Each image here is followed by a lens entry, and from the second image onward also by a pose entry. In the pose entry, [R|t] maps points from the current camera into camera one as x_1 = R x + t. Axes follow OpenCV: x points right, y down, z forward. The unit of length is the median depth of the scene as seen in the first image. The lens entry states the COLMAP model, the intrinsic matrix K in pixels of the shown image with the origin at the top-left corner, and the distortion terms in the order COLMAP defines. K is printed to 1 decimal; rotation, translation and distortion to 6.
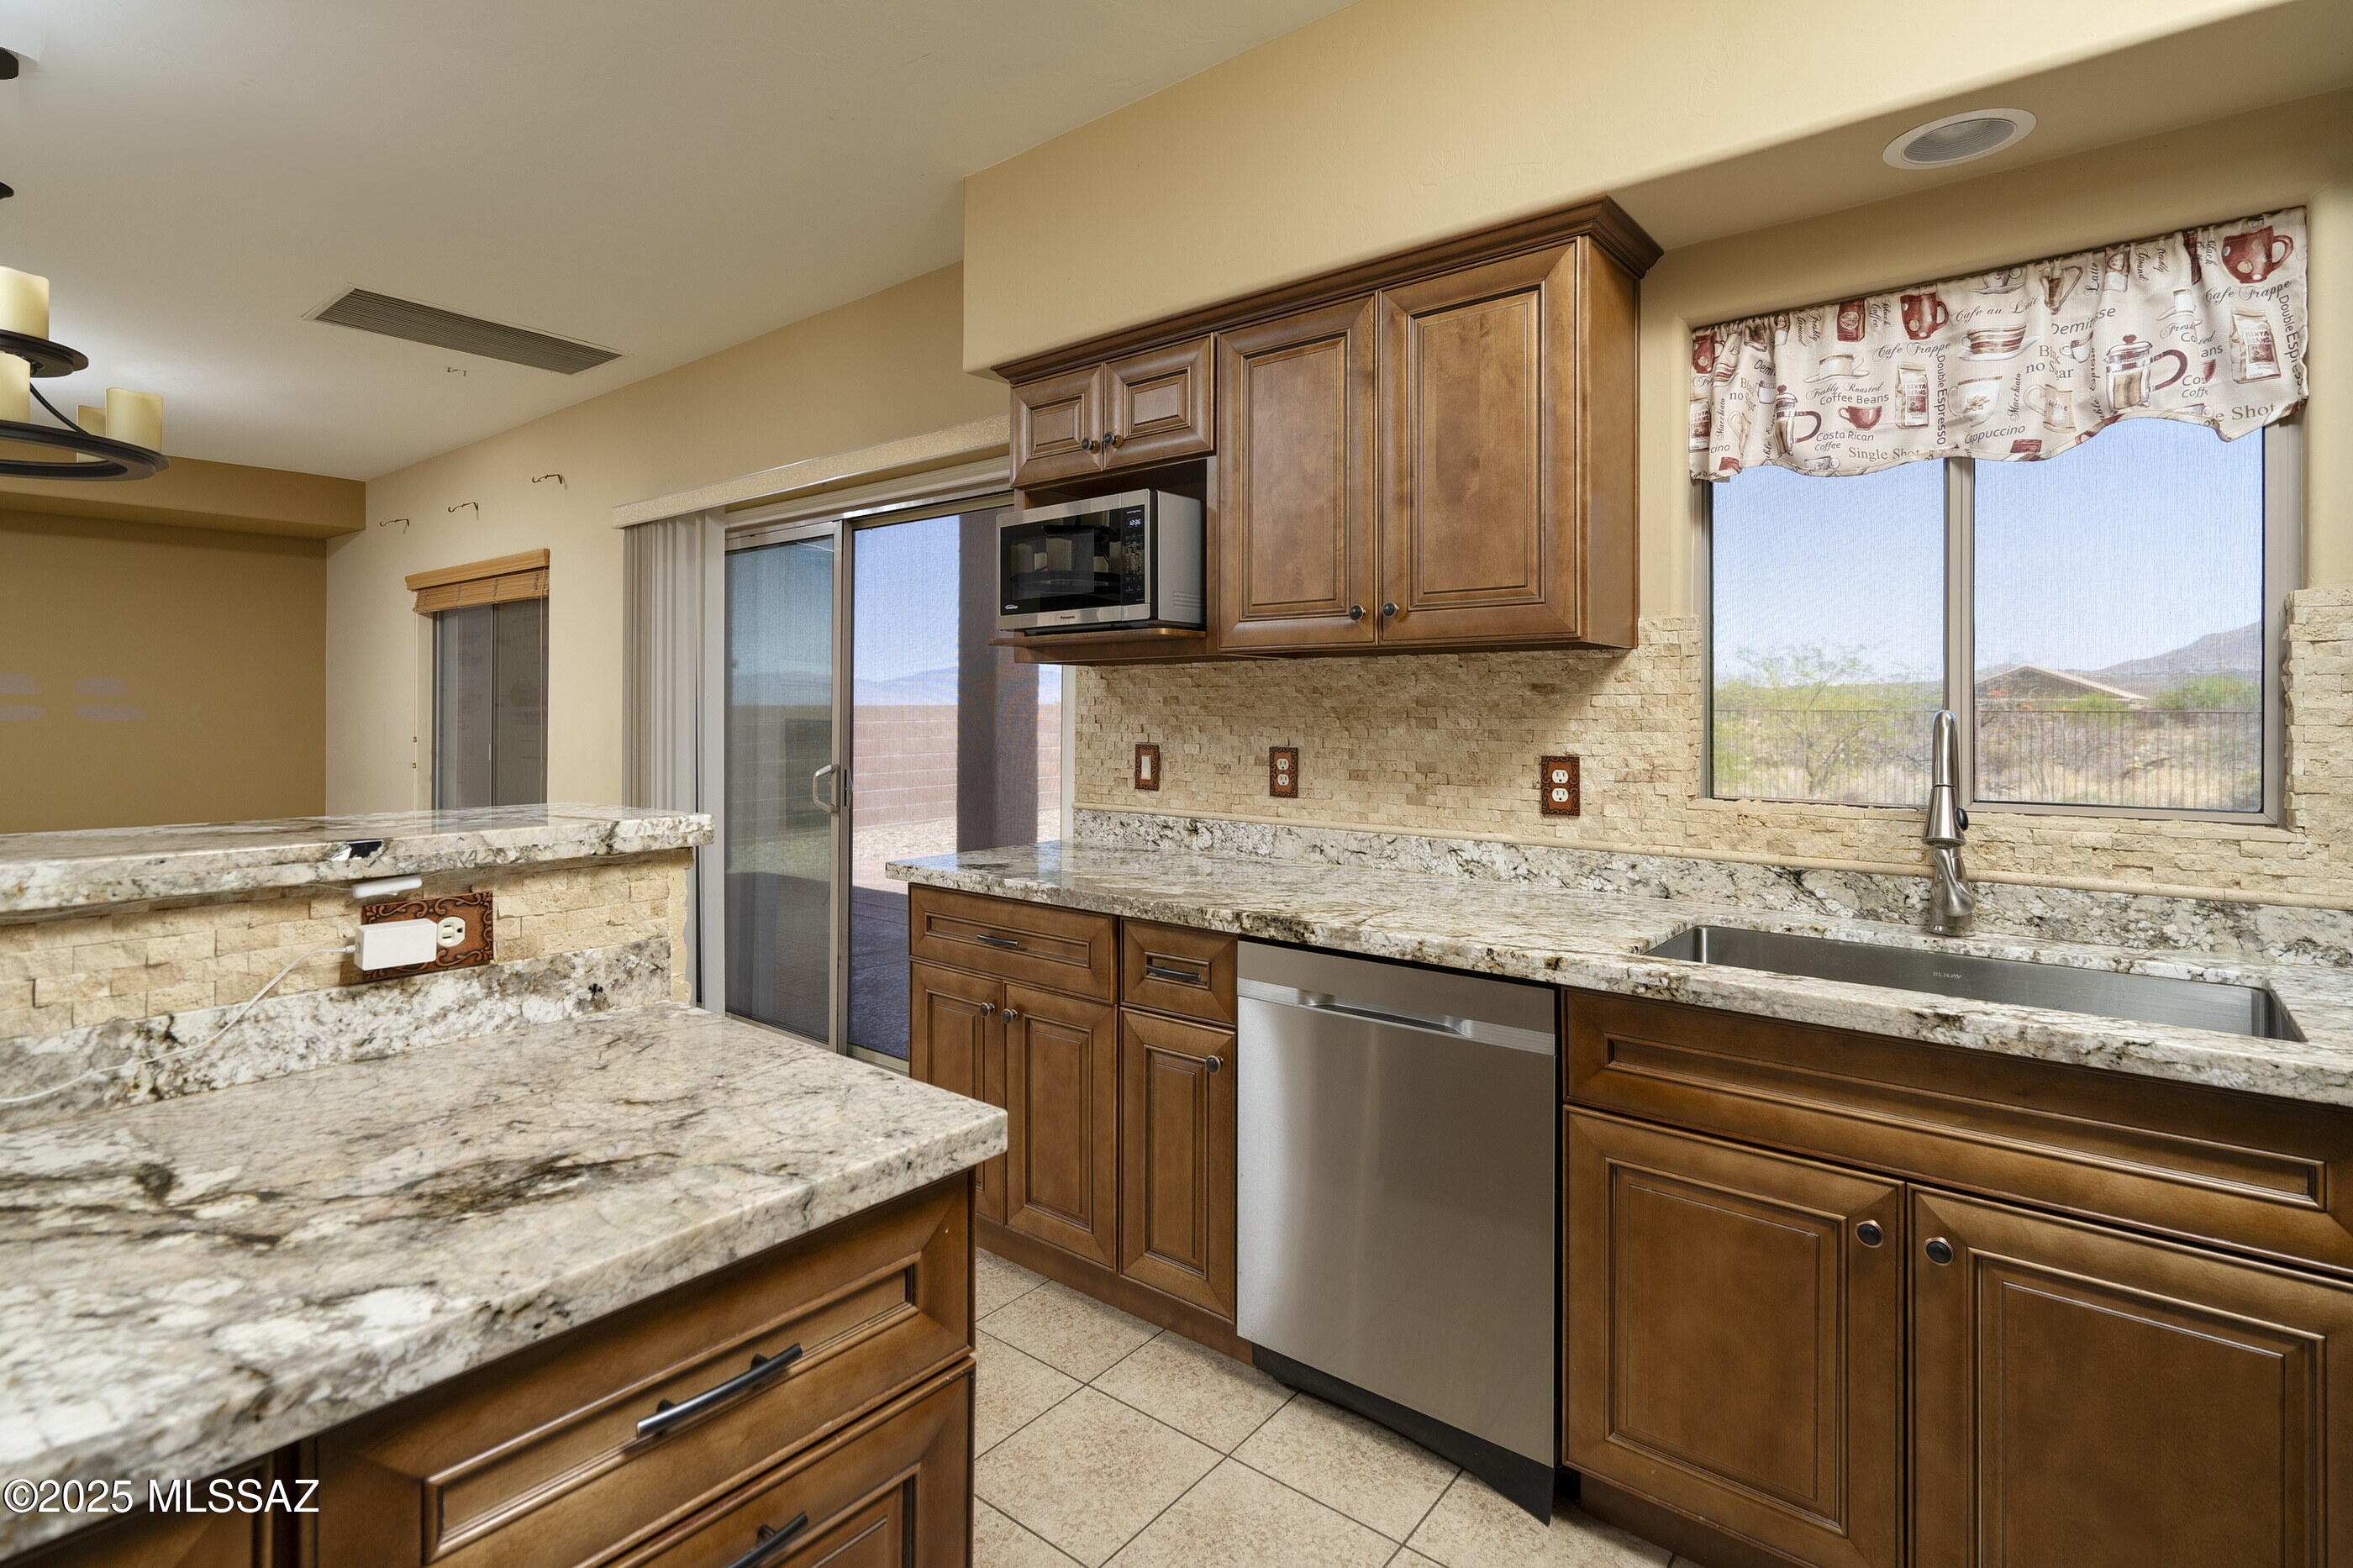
lens RADIAL K [[1148.6, 0, 1151.7], [0, 1148.6, 702.1], [0, 0, 1]] dist [-0.003418, 0.005464]
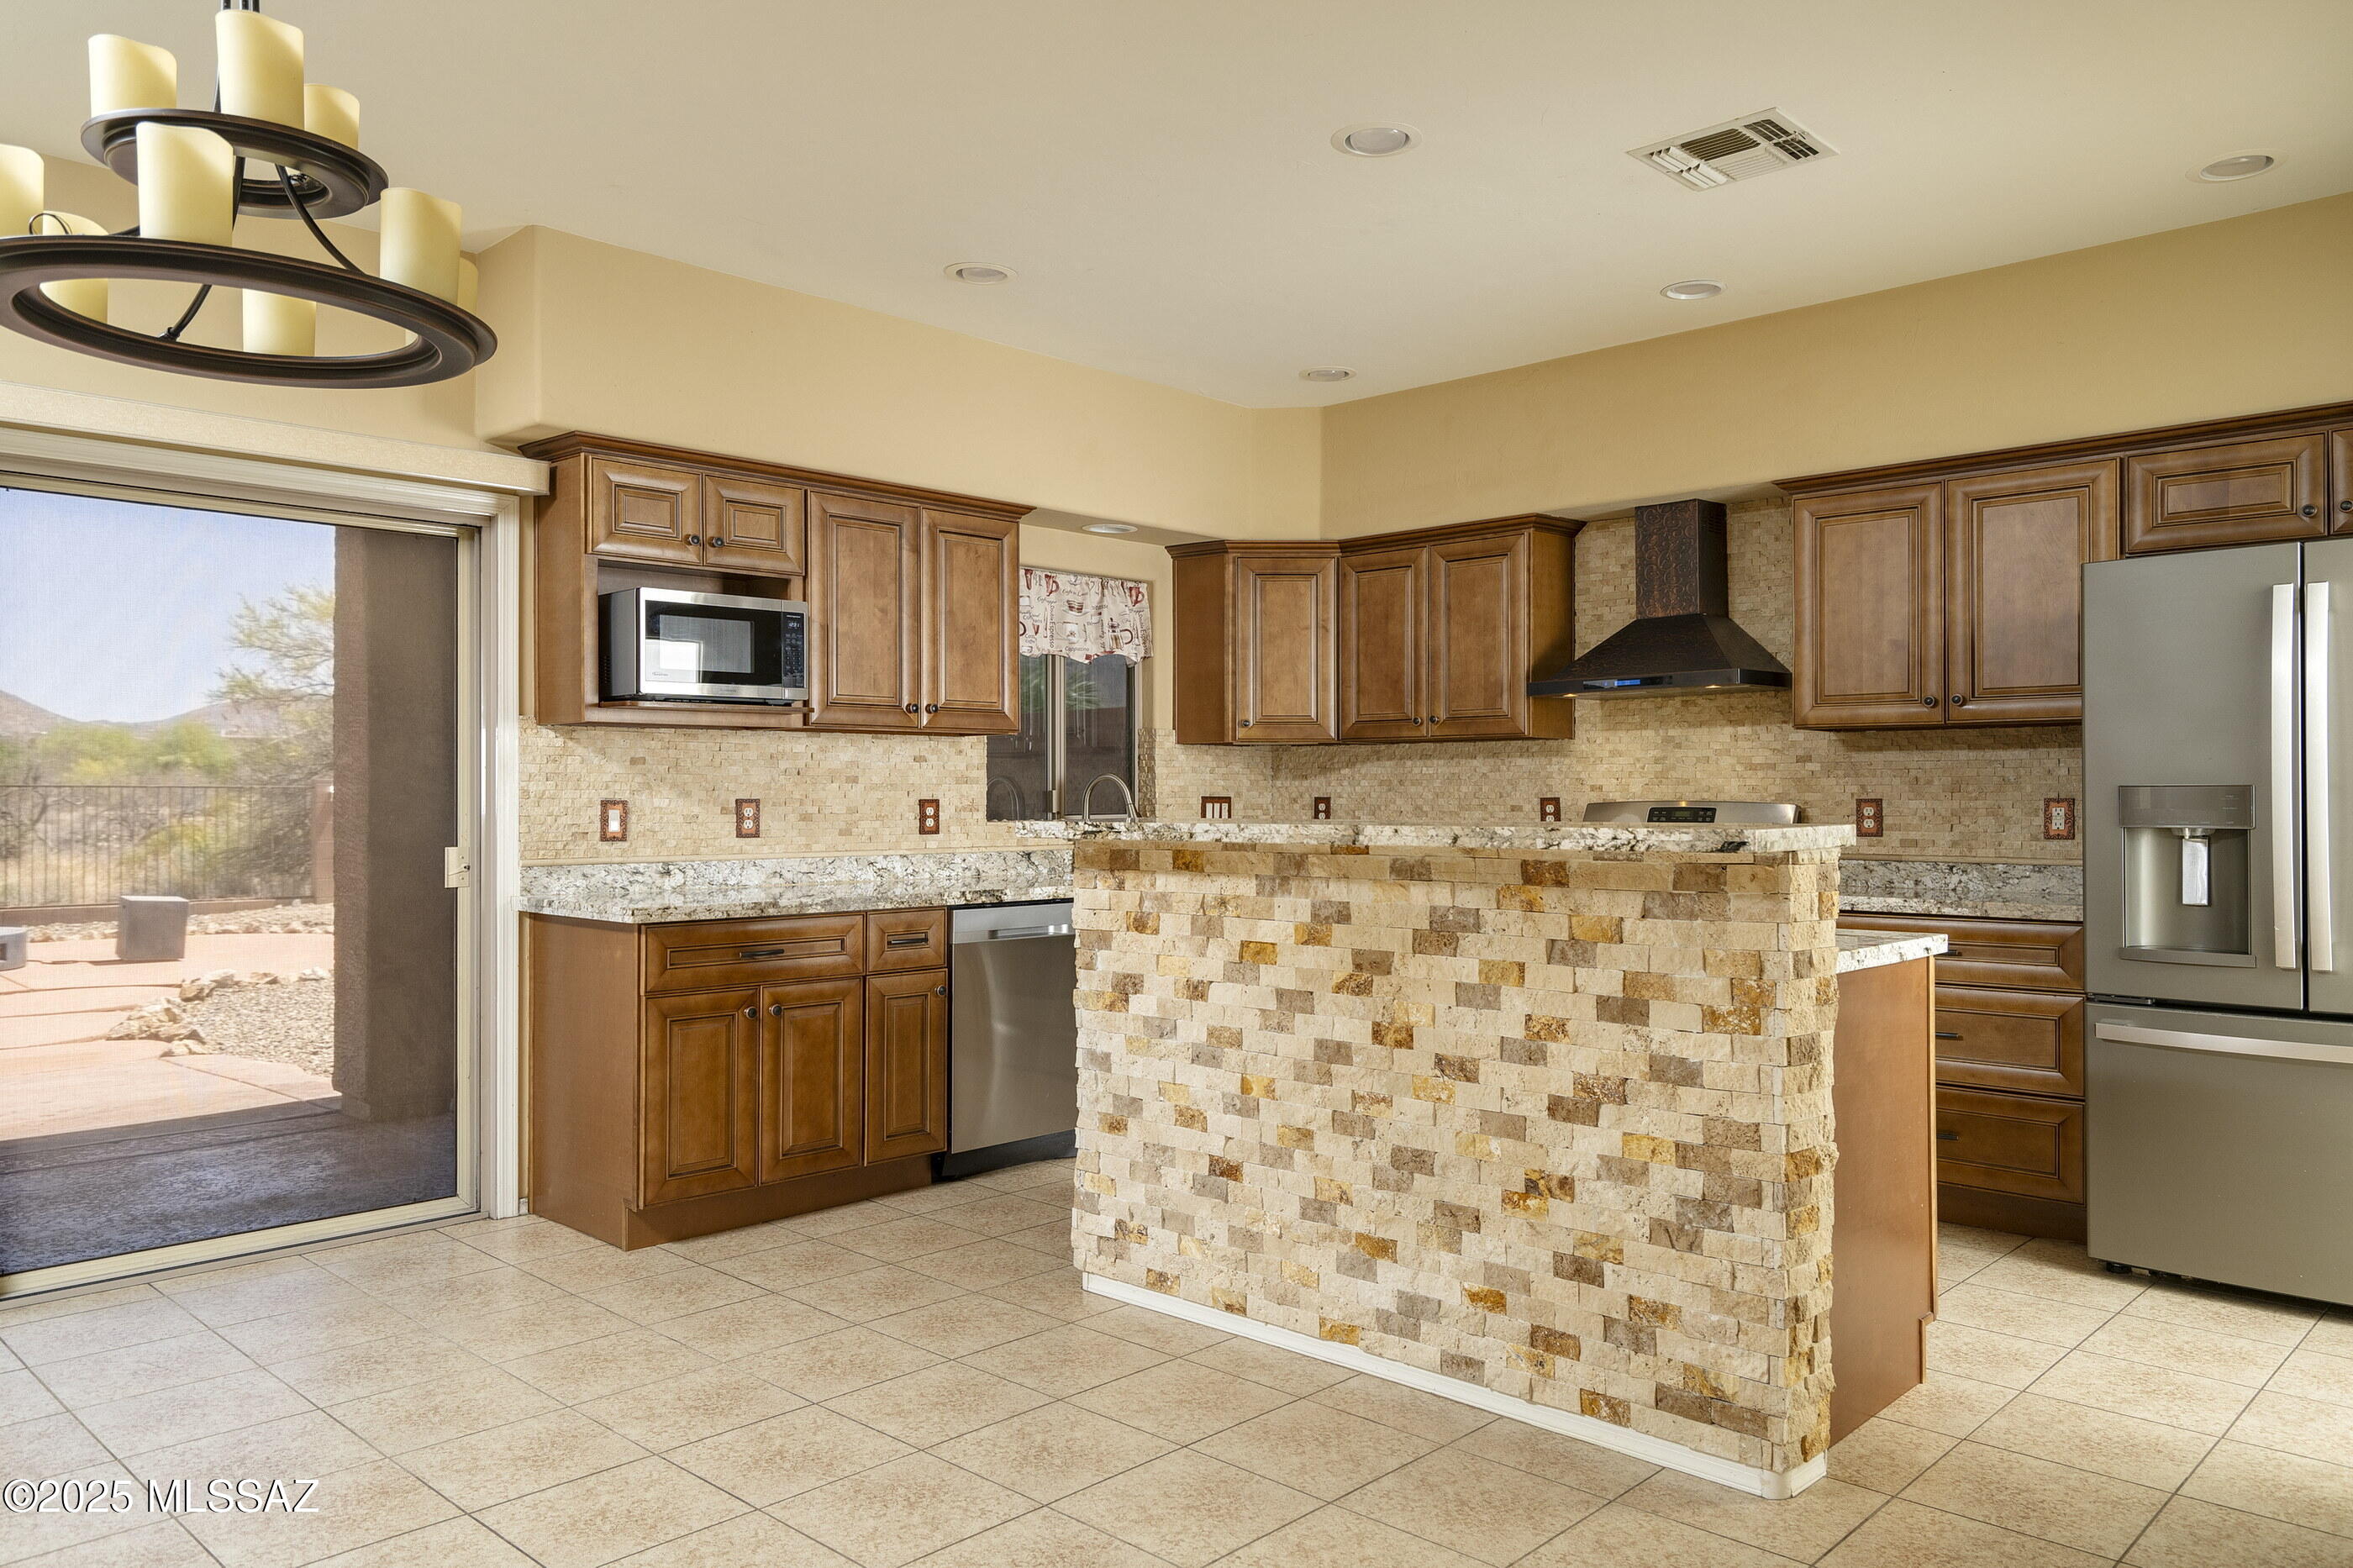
lens RADIAL K [[1633.3, 0, 1176.5], [0, 1633.3, 784.0], [0, 0, 1]] dist [-0.002590, -0.001727]
pose [[0.091531, 0.003533, 0.995796, -2.096734], [-0.006677, 0.999973, -0.002934, 0.031532], [-0.995780, -0.006380, 0.091552, 0.452342]]
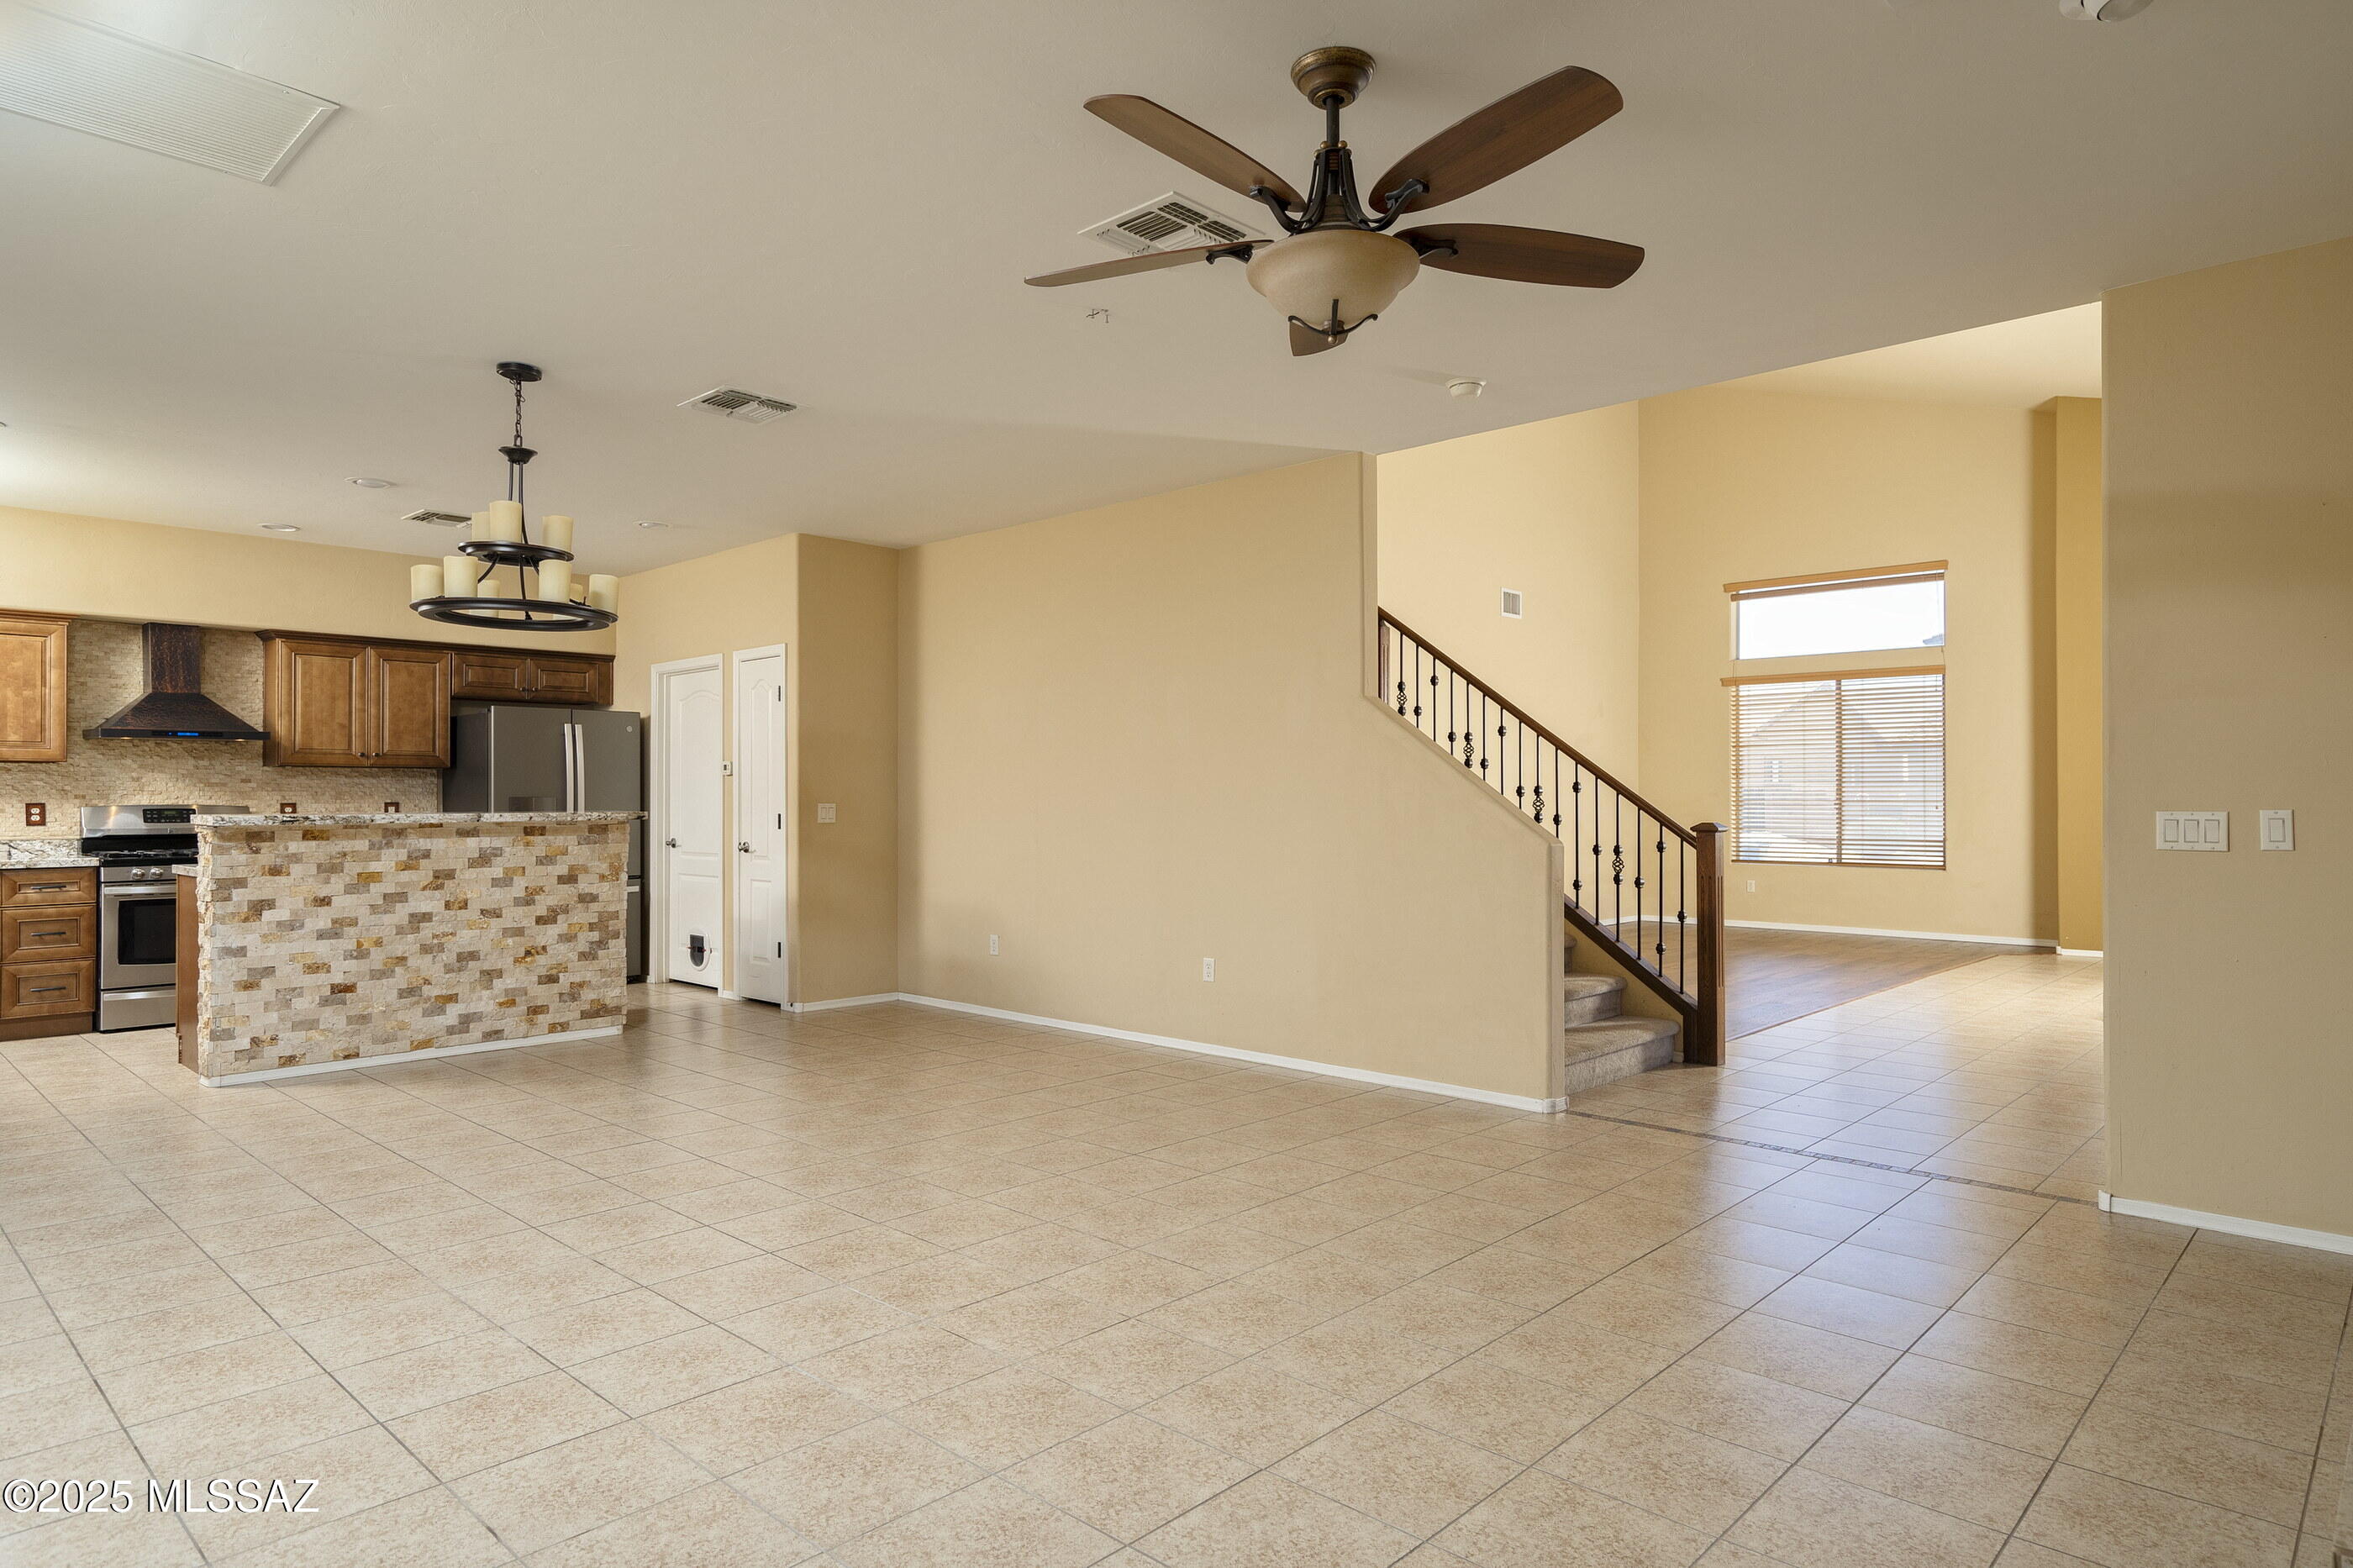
lens RADIAL K [[1289.6, 0, 1229.4], [0, 1289.6, 789.1], [0, 0, 1]] dist [0.004620, 0.001527]
pose [[-0.999161, -0.002078, 0.040893, -2.338333], [-0.002717, 0.999875, -0.015577, 0.049368], [-0.040855, -0.015676, -0.999042, 3.102177]]
